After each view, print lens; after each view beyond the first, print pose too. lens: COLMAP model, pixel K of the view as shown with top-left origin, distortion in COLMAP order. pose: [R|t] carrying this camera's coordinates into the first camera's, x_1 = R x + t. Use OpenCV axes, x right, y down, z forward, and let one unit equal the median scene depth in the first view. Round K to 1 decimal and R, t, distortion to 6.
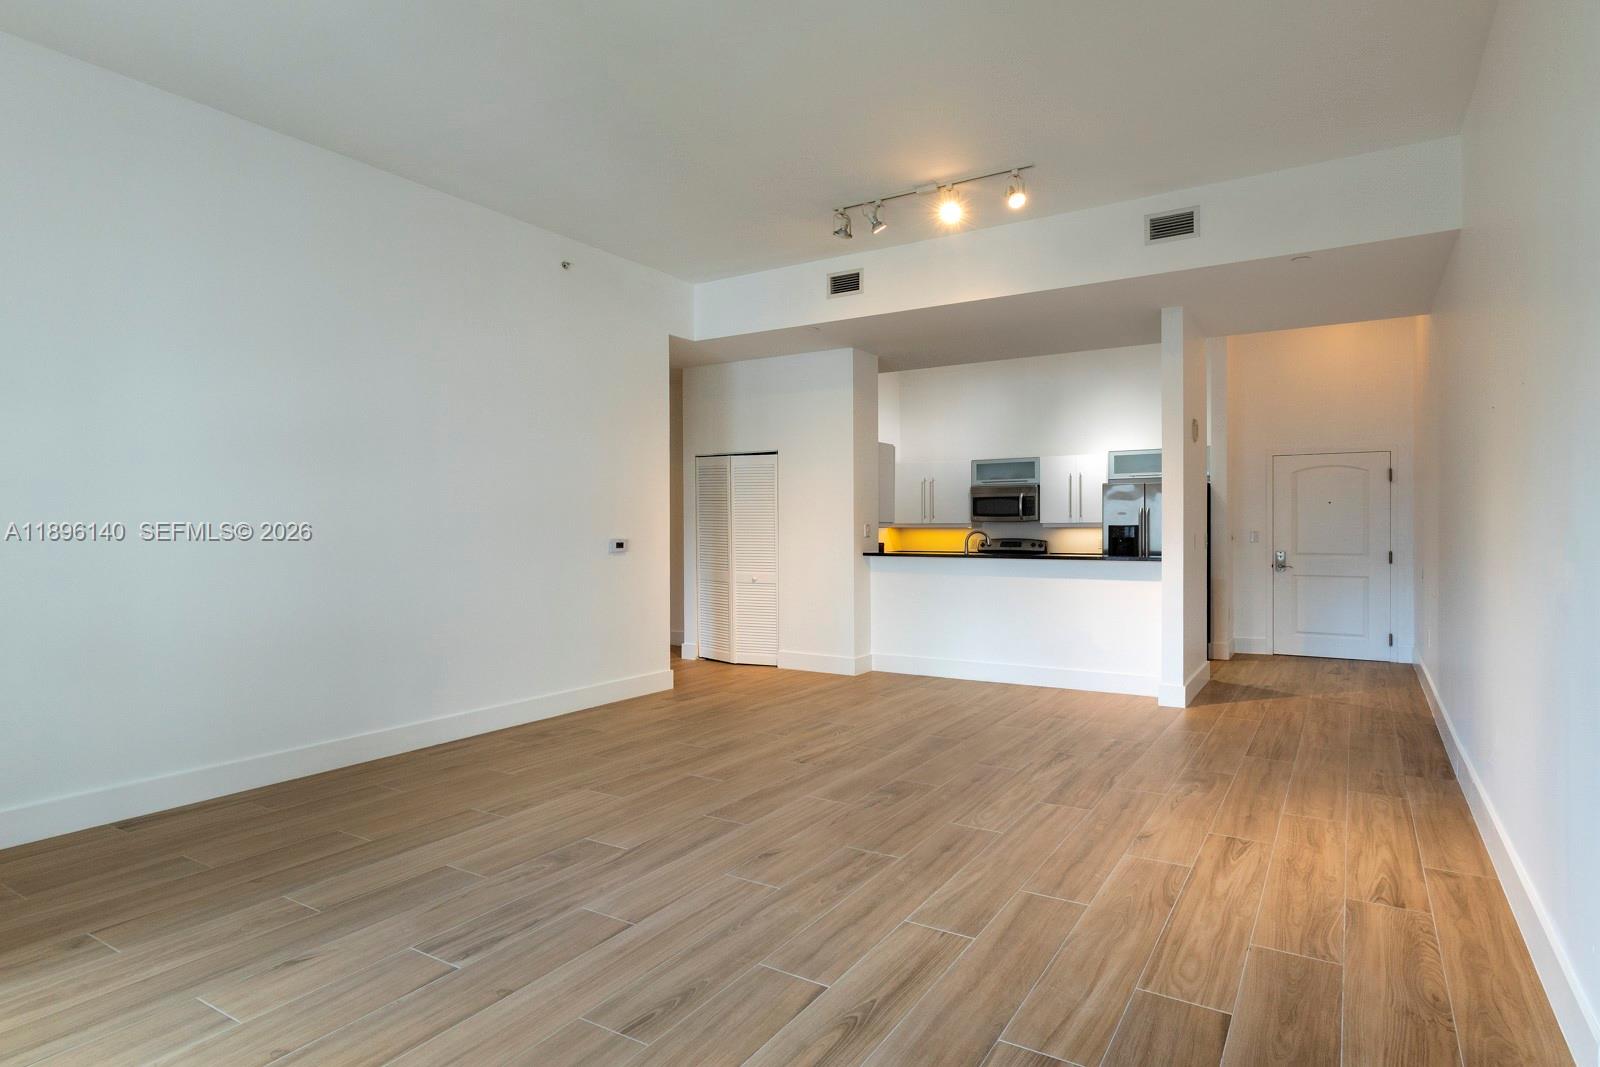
lens RADIAL K [[787.4, 0, 895.5], [0, 787.4, 521.1], [0, 0, 1]] dist [0.002866, 0.000896]
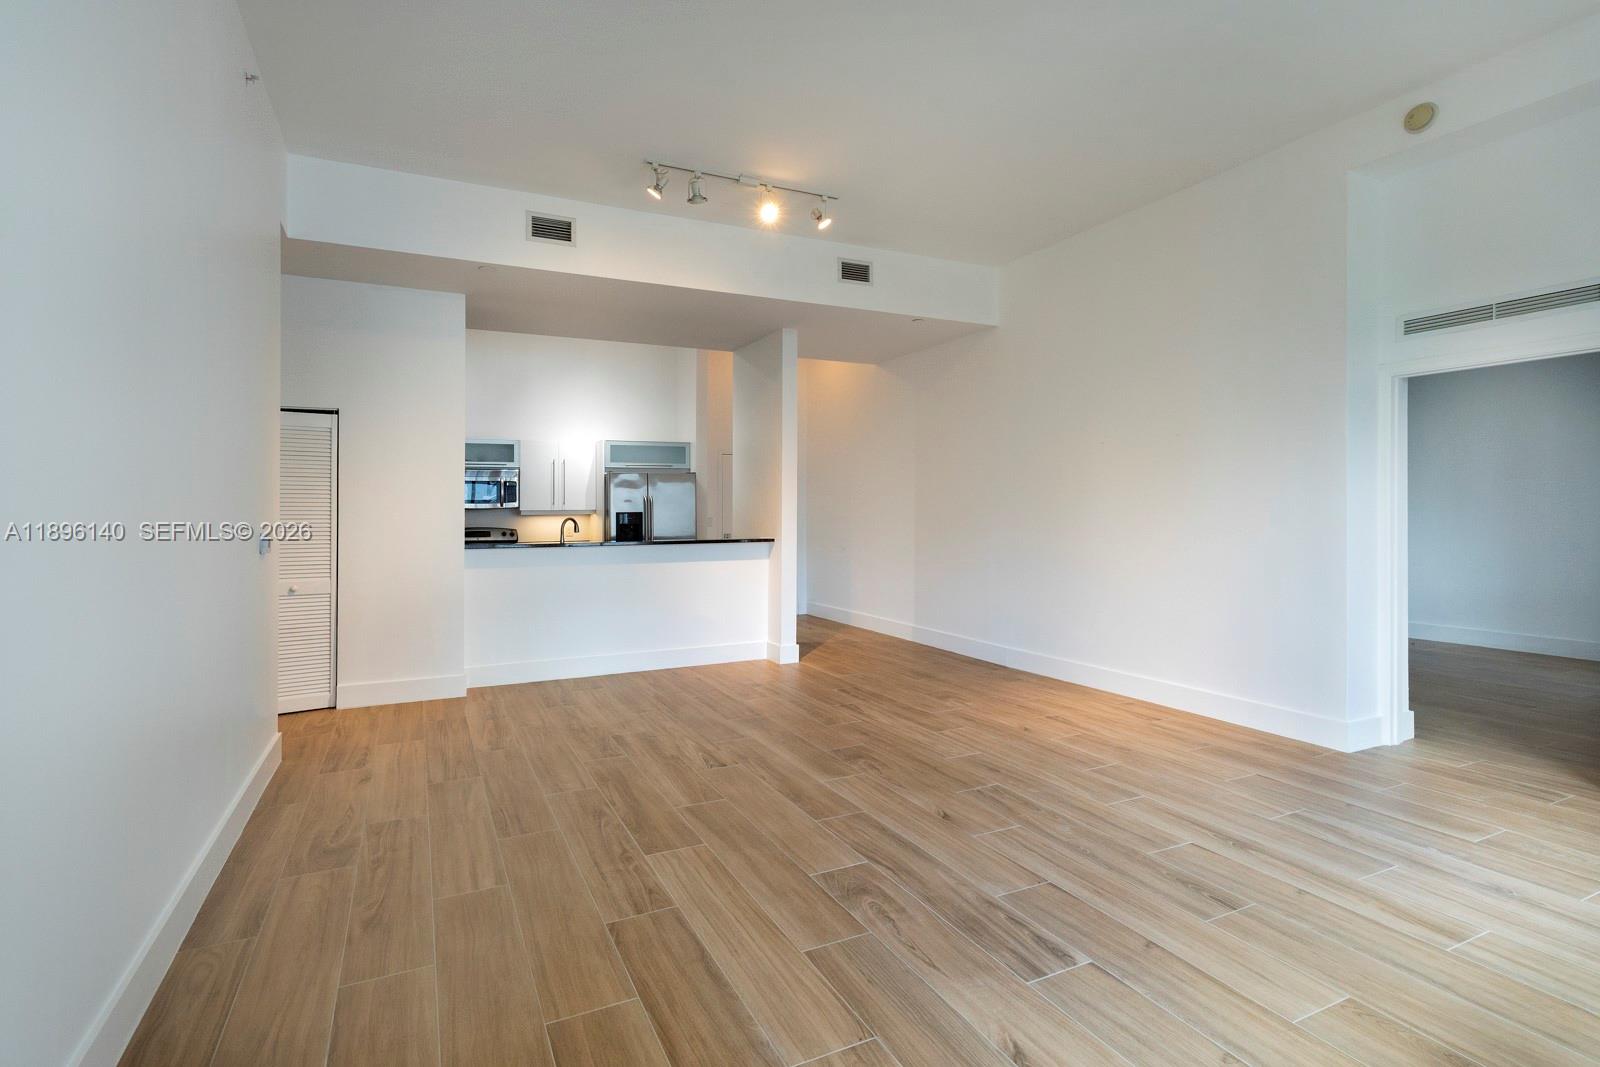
lens RADIAL K [[791.2, 0, 801.4], [0, 791.2, 508.0], [0, 0, 1]] dist [0.003215, 0.000633]
pose [[0.585129, 0.001994, 0.810938, -0.940267], [0.000679, 0.999995, -0.002949, 0.006338], [-0.810940, 0.002276, 0.585125, 0.433384]]
